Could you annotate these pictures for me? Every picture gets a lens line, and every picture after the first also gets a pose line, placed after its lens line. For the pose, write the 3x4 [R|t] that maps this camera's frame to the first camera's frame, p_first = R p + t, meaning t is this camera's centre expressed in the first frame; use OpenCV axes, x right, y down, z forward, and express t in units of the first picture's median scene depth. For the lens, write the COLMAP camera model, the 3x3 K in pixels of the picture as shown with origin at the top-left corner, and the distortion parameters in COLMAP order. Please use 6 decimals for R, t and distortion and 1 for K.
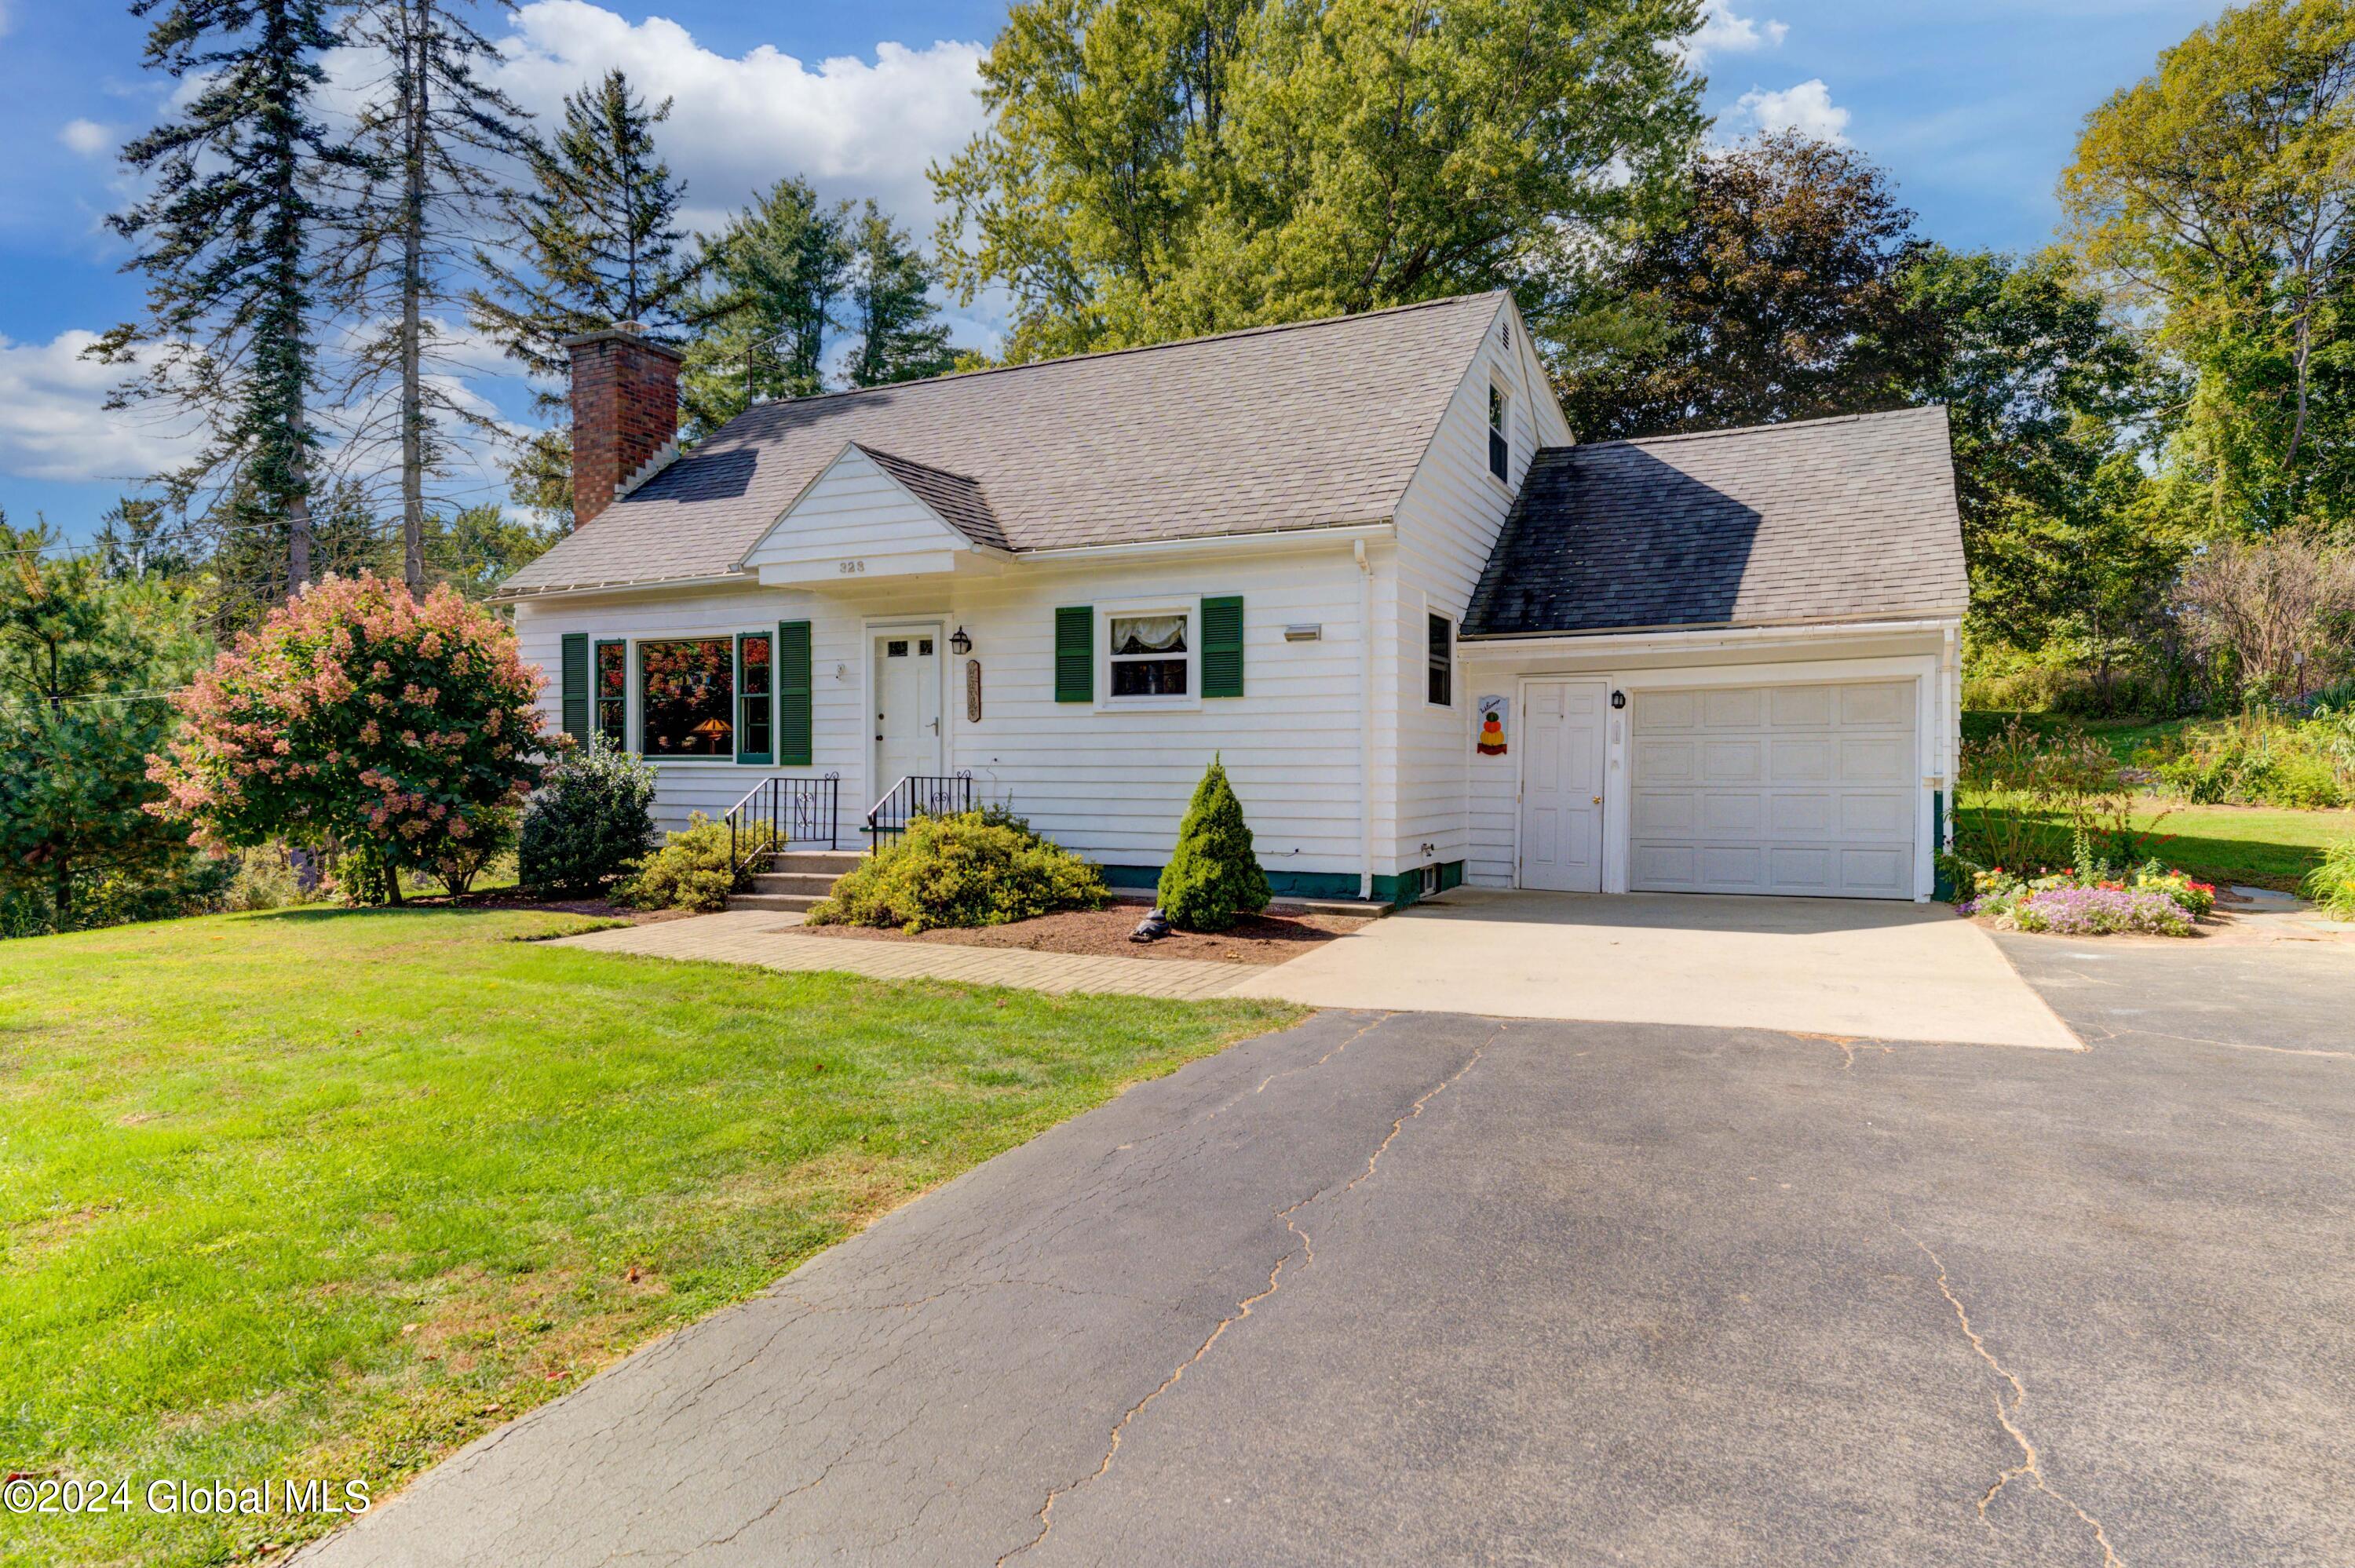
lens RADIAL K [[1366.8, 0, 1177.5], [0, 1366.8, 784.0], [0, 0, 1]] dist [0.012766, -0.004189]
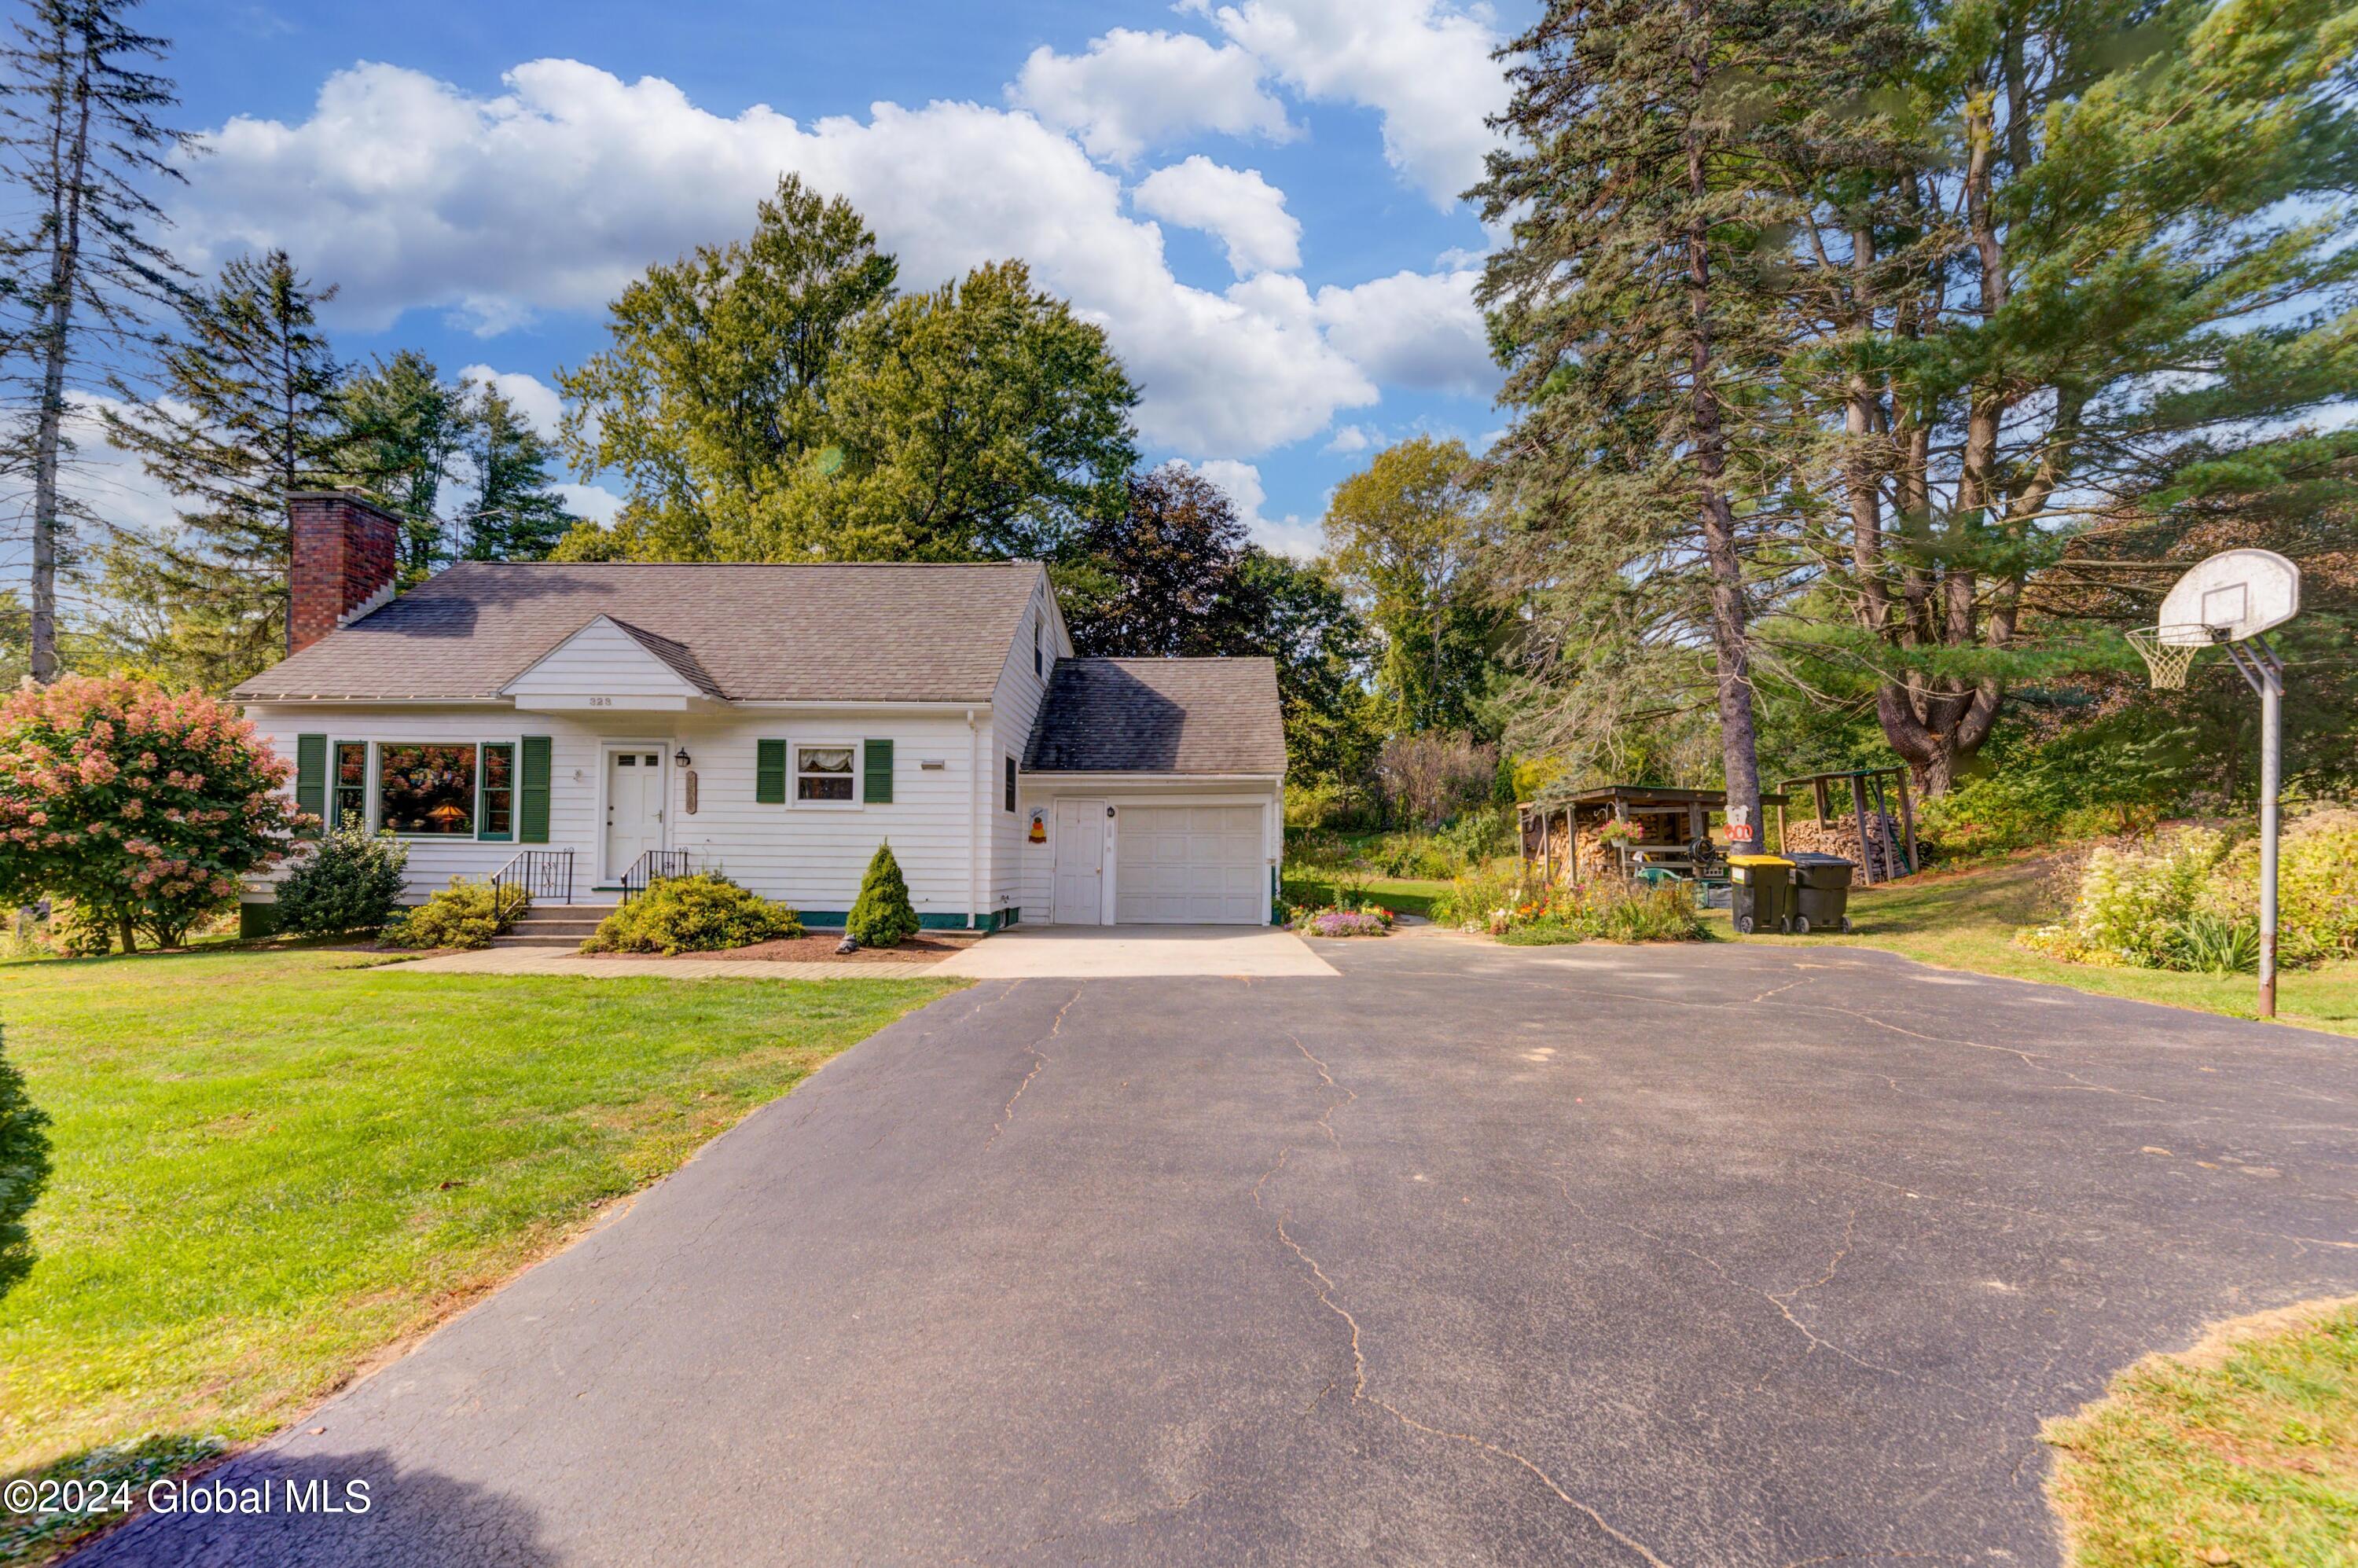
lens RADIAL K [[988.6, 0, 1168.1], [0, 988.6, 838.3], [0, 0, 1]] dist [0.010493, -0.000666]
pose [[0.914433, 0.019147, 0.404285, -0.095351], [-0.006035, 0.999414, -0.033681, 0.010687], [-0.404693, 0.028359, 0.914013, -0.136972]]
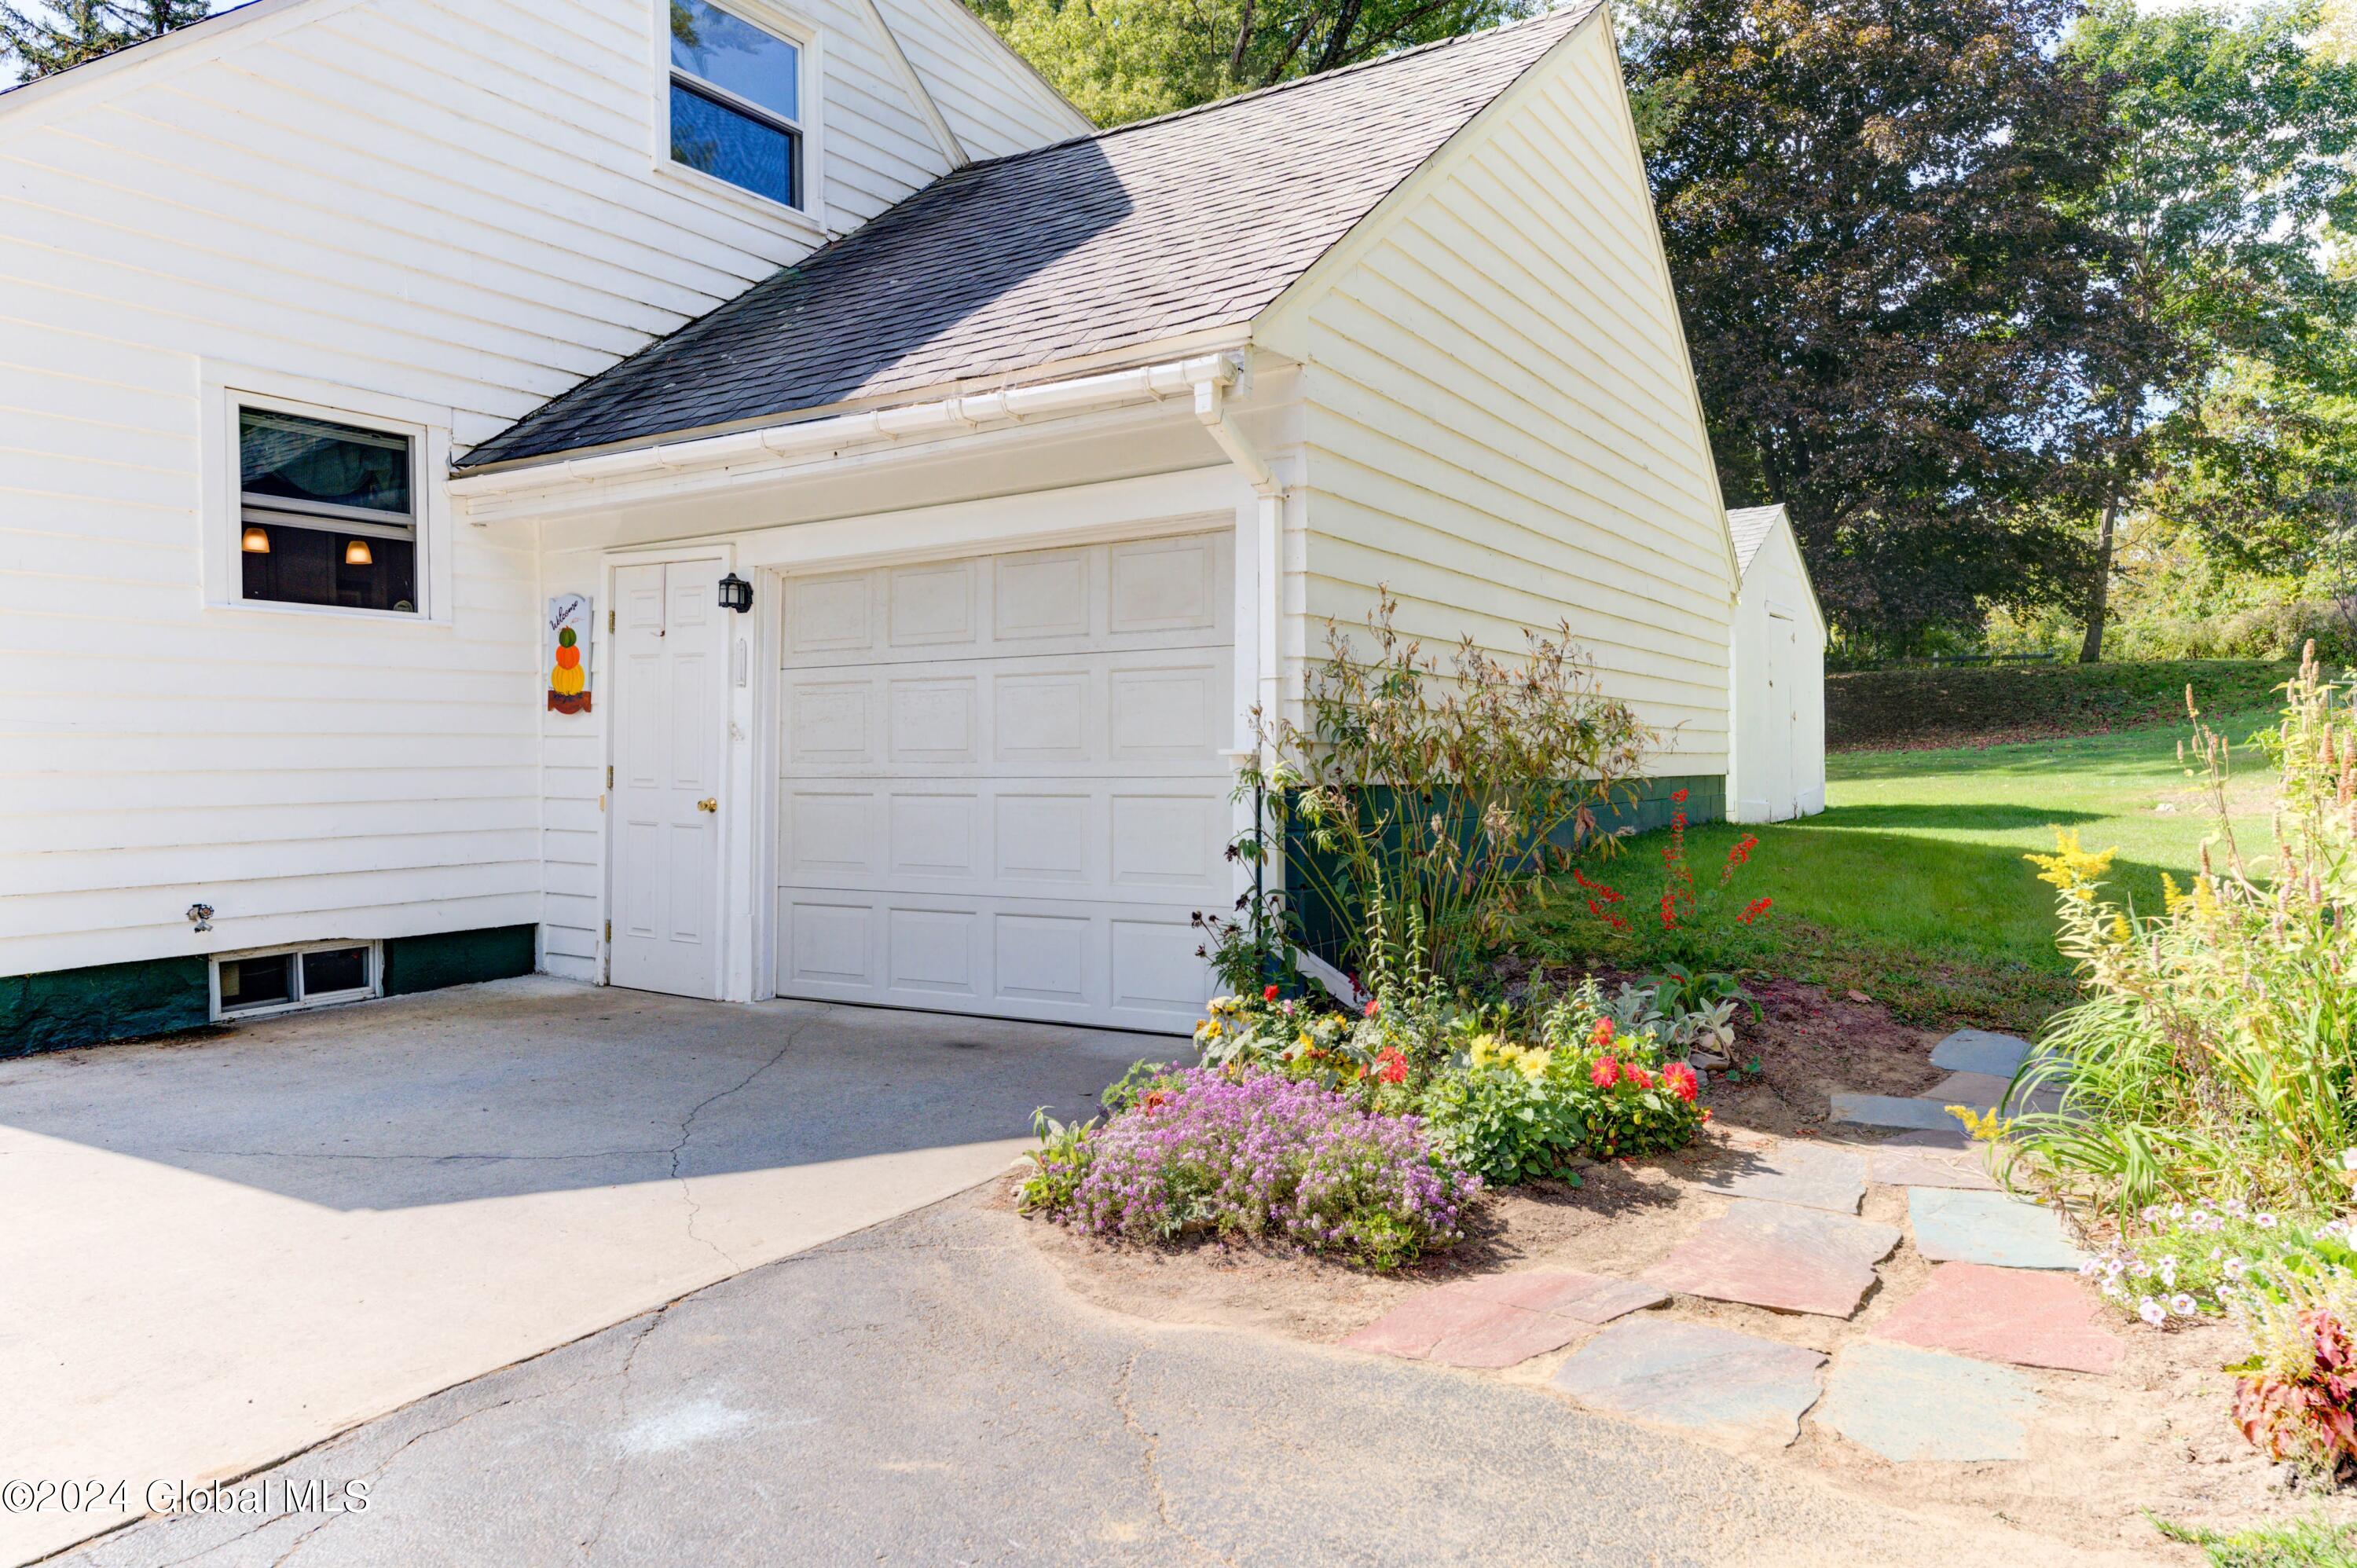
lens RADIAL K [[1557.9, 0, 1178.5], [0, 1557.9, 784.0], [0, 0, 1]] dist [0.027811, -0.001504]
pose [[0.994848, -0.003858, -0.101304, 0.445113], [0.004935, 0.999934, 0.010381, -0.000536], [0.101257, -0.010827, 0.994801, 0.403321]]
